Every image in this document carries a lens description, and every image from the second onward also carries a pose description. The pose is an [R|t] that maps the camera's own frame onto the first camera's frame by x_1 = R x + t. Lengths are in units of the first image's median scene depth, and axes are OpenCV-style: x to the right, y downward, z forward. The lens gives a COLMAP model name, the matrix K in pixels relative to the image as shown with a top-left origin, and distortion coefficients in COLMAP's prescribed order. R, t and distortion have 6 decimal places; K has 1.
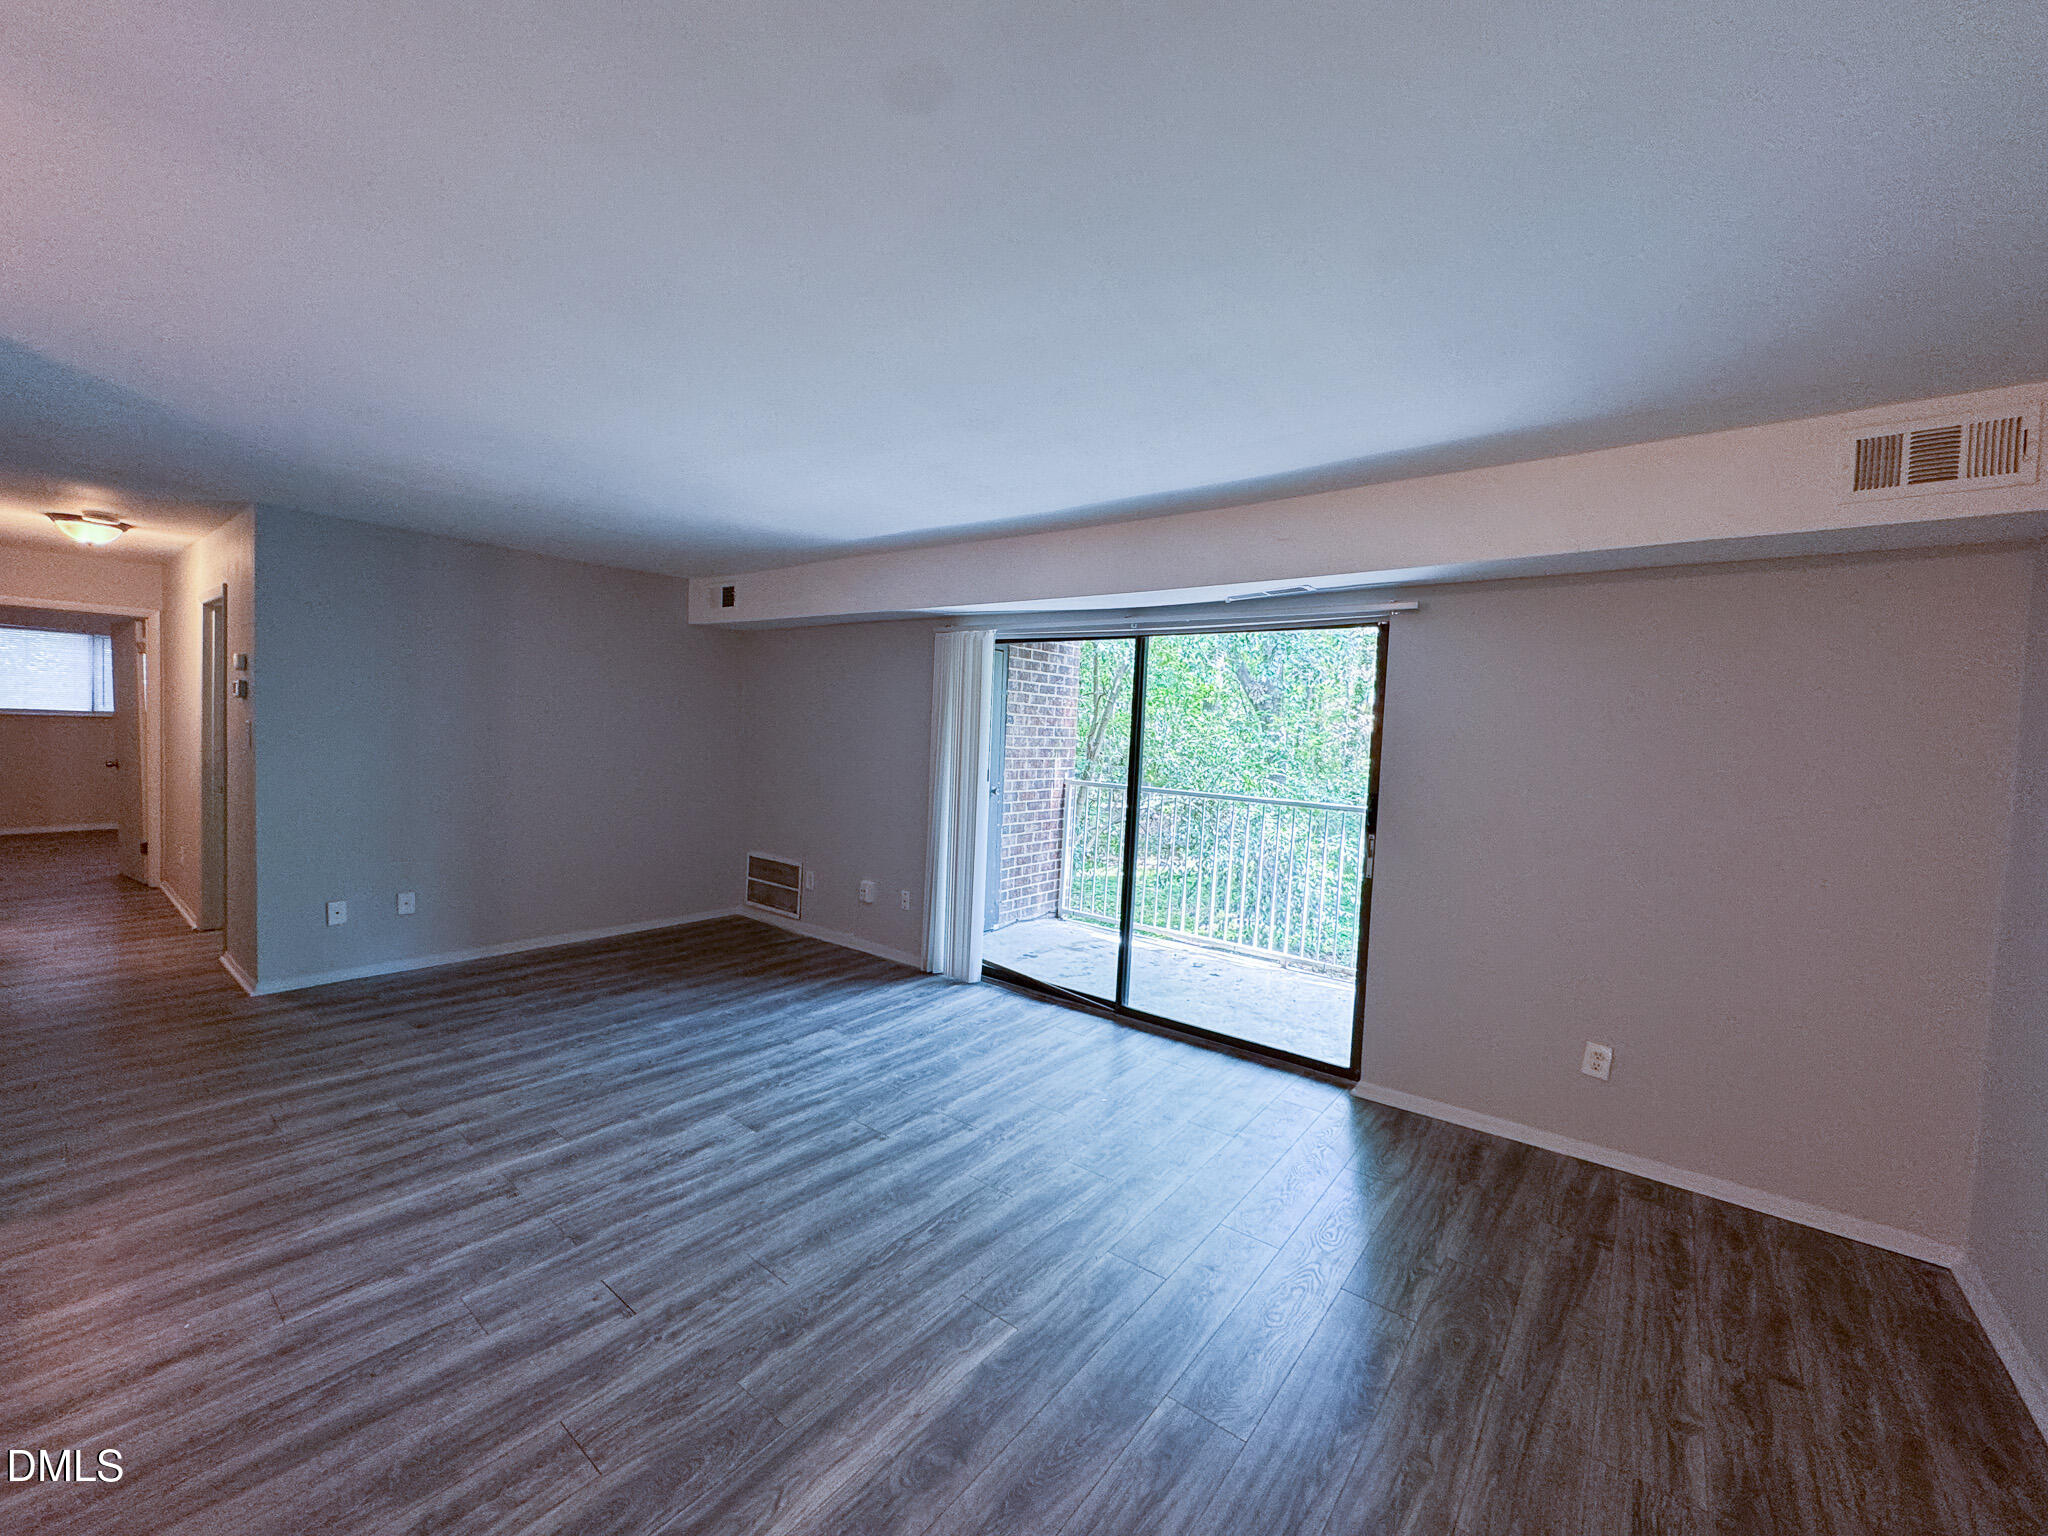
lens RADIAL K [[812.1, 0, 1021.3], [0, 812.1, 761.3], [0, 0, 1]] dist [0.000236, -0.000222]
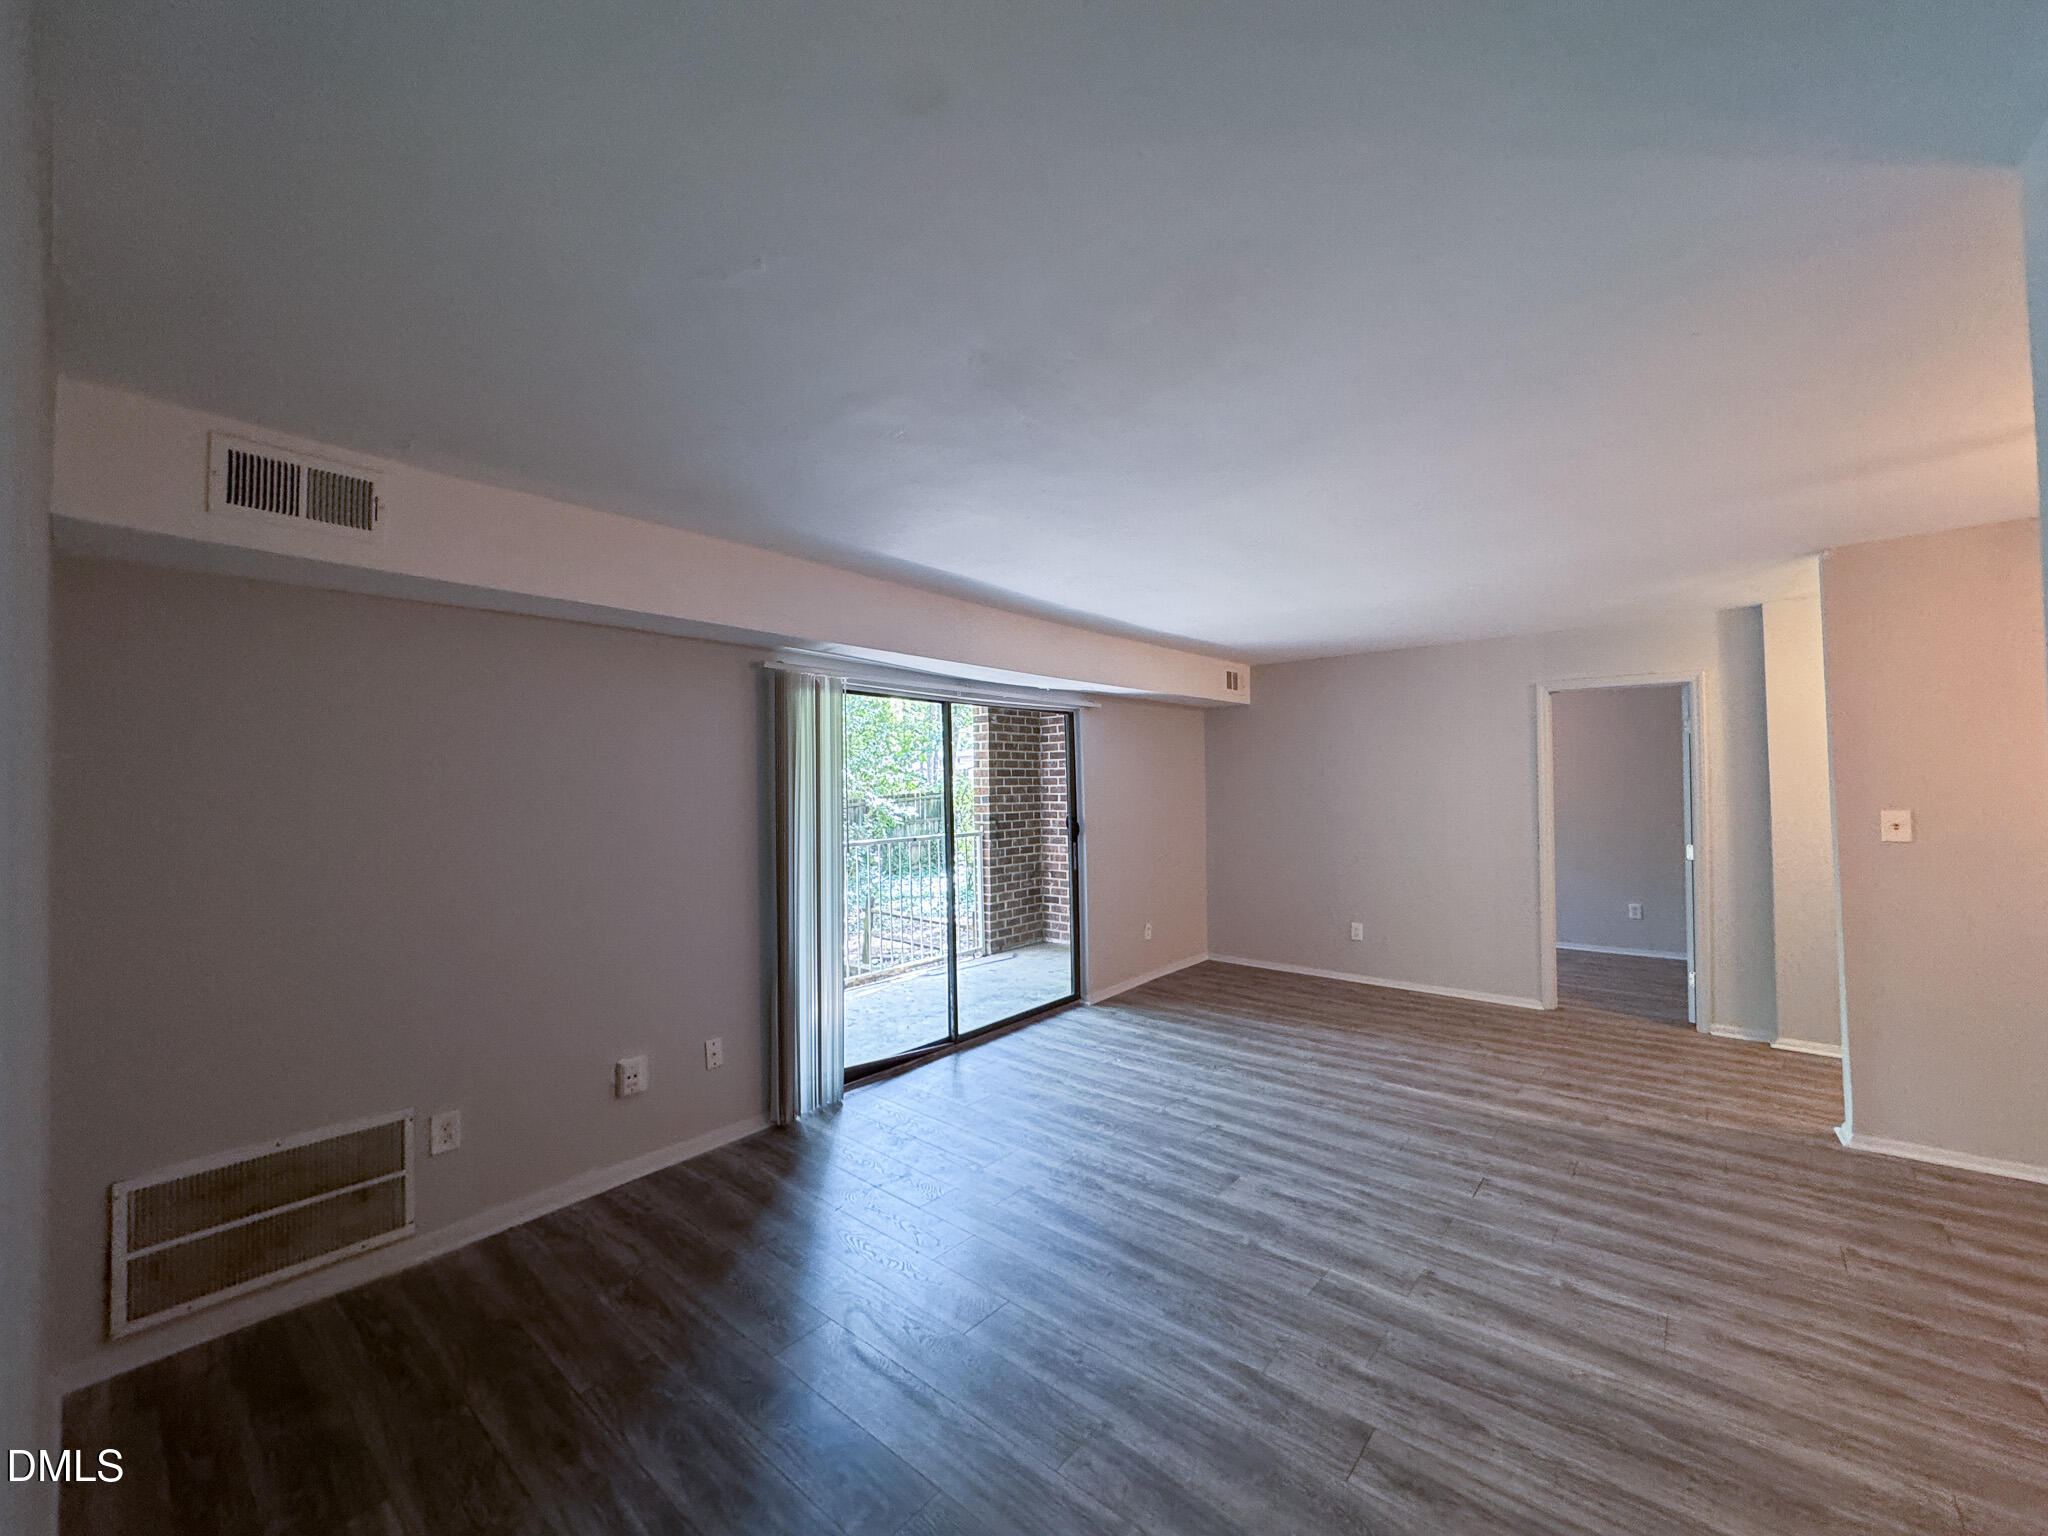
lens RADIAL K [[812.1, 0, 1021.3], [0, 812.1, 761.3], [0, 0, 1]] dist [0.000236, -0.000222]
pose [[0.035447, -0.012621, 0.999292, -1.497836], [0.055994, 0.998375, 0.010623, -0.118757], [-0.997802, 0.055578, 0.036096, 1.315640]]
